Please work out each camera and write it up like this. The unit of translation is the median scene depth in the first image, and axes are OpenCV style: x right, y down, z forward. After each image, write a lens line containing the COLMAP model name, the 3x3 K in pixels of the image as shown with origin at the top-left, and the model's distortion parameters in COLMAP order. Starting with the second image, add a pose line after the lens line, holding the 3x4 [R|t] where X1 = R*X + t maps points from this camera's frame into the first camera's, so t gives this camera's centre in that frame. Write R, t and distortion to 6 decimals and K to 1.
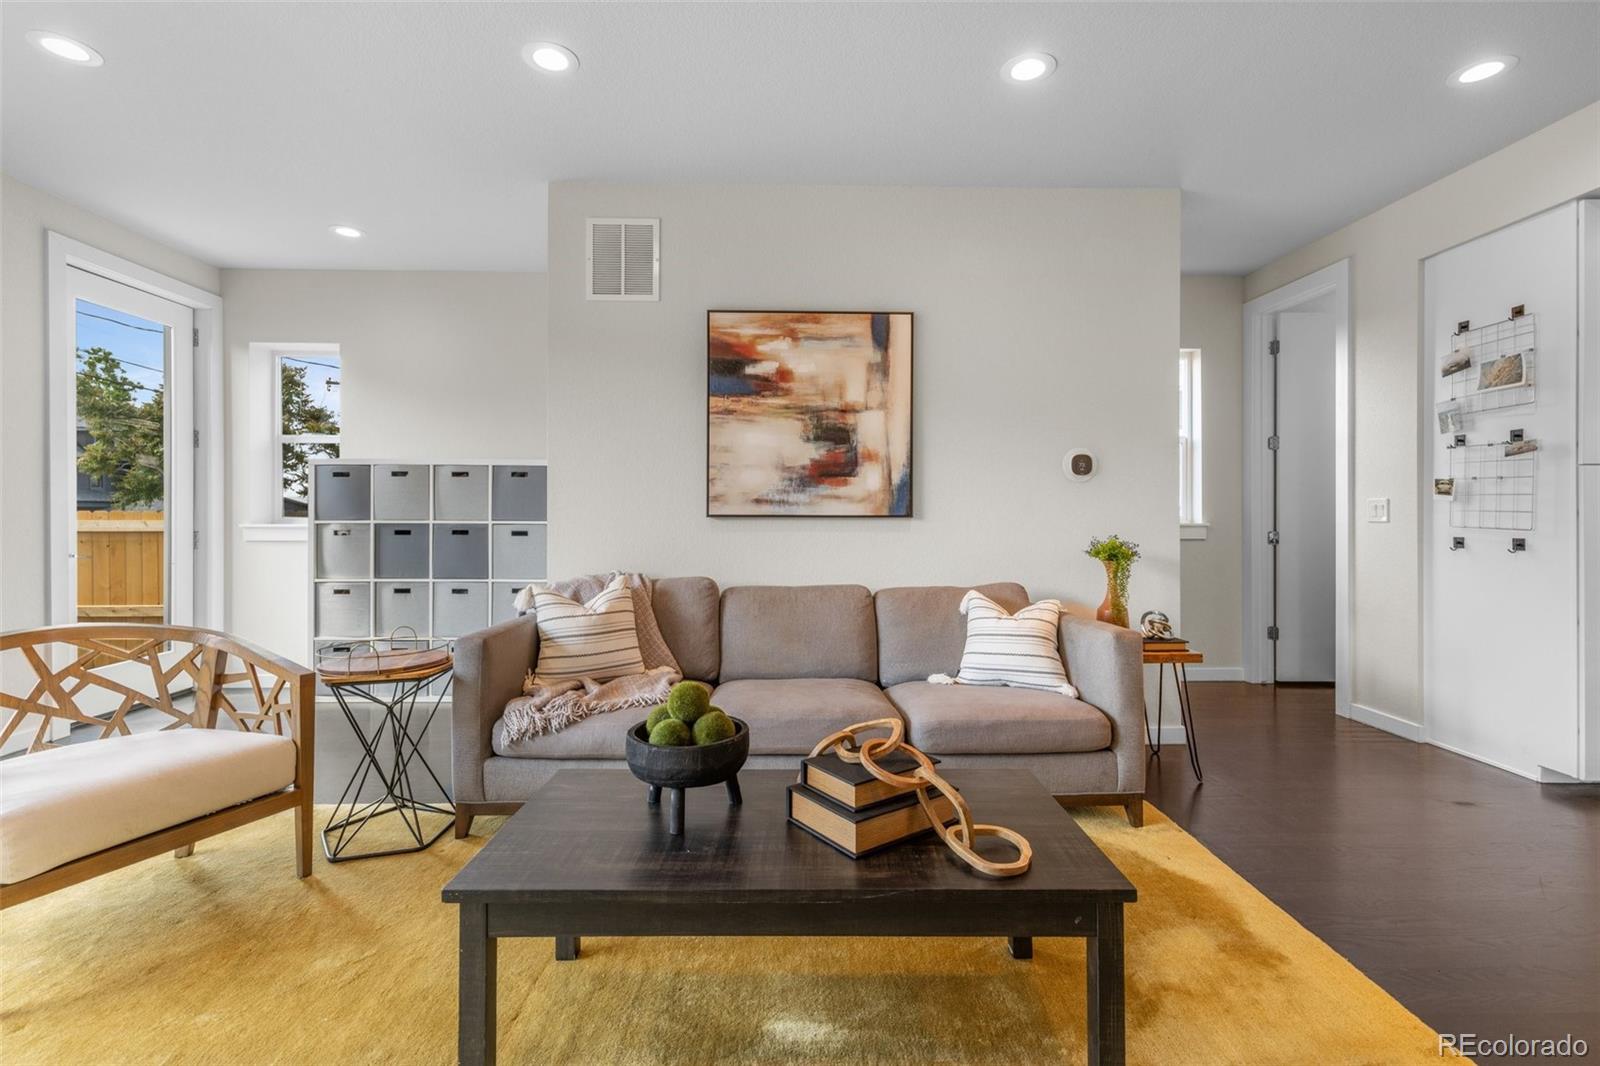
lens RADIAL K [[717.8, 0, 802.8], [0, 717.8, 508.8], [0, 0, 1]] dist [0.008309, 0.000060]
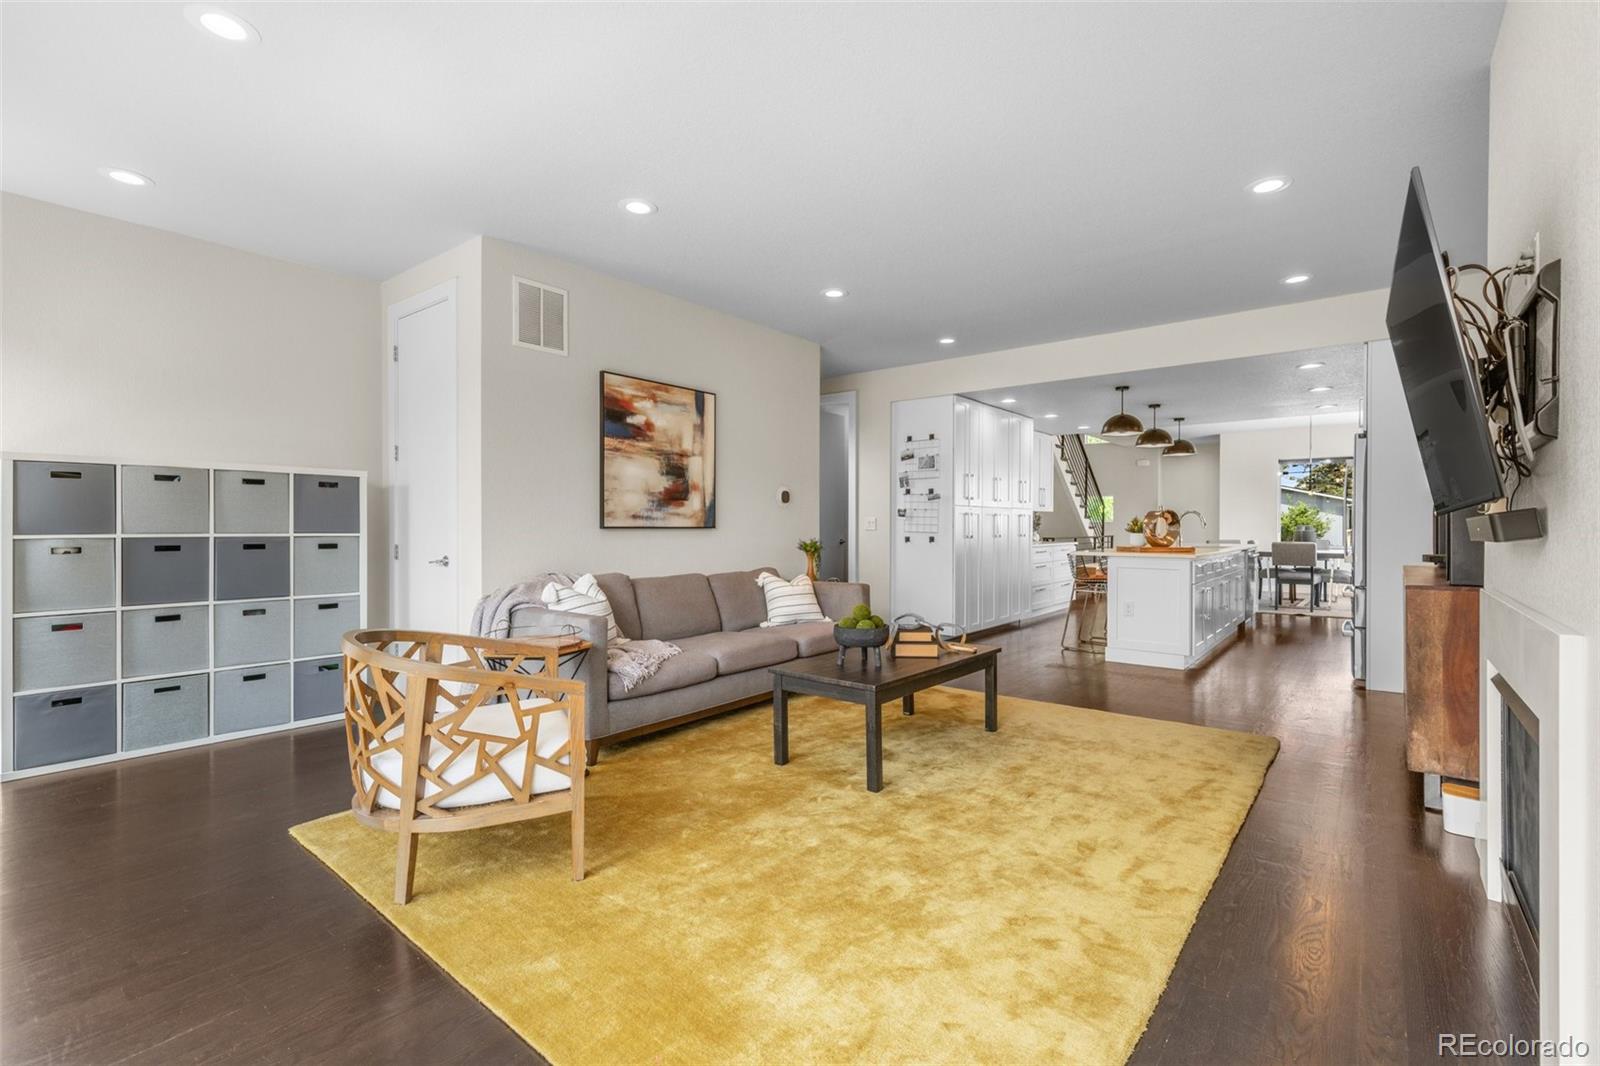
lens RADIAL K [[717.8, 0, 798.3], [0, 717.8, 530.2], [0, 0, 1]] dist [0.008309, 0.000060]
pose [[0.645379, -0.005103, 0.763845, -0.903737], [-0.006015, 0.999913, 0.011762, -0.002930], [-0.763839, -0.012185, 0.645292, -0.122469]]
